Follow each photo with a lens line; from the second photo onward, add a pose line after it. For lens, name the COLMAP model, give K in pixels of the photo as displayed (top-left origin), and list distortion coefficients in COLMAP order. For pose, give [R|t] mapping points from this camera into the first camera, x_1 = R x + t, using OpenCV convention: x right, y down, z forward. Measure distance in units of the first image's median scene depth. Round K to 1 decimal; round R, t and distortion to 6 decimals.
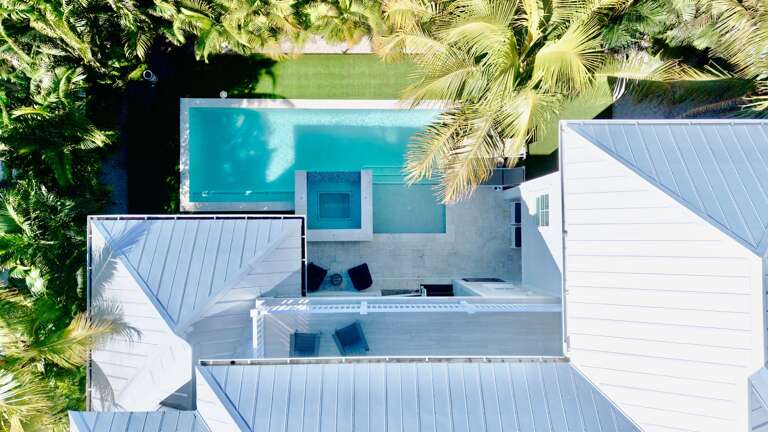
lens RADIAL K [[515.6, 0, 383.4], [0, 515.6, 212.6], [0, 0, 1]] dist [0.002062, -0.004487]
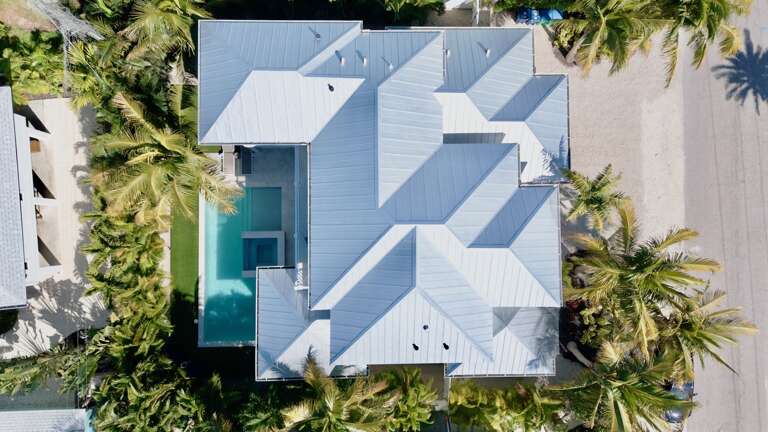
lens RADIAL K [[515.6, 0, 388.1], [0, 515.6, 215.8], [0, 0, 1]] dist [0.002062, -0.004487]
pose [[-0.001939, -0.999996, 0.002195, 0.028275], [0.996875, -0.001759, 0.078973, 0.302097], [-0.078969, 0.002341, 0.996874, -0.828177]]
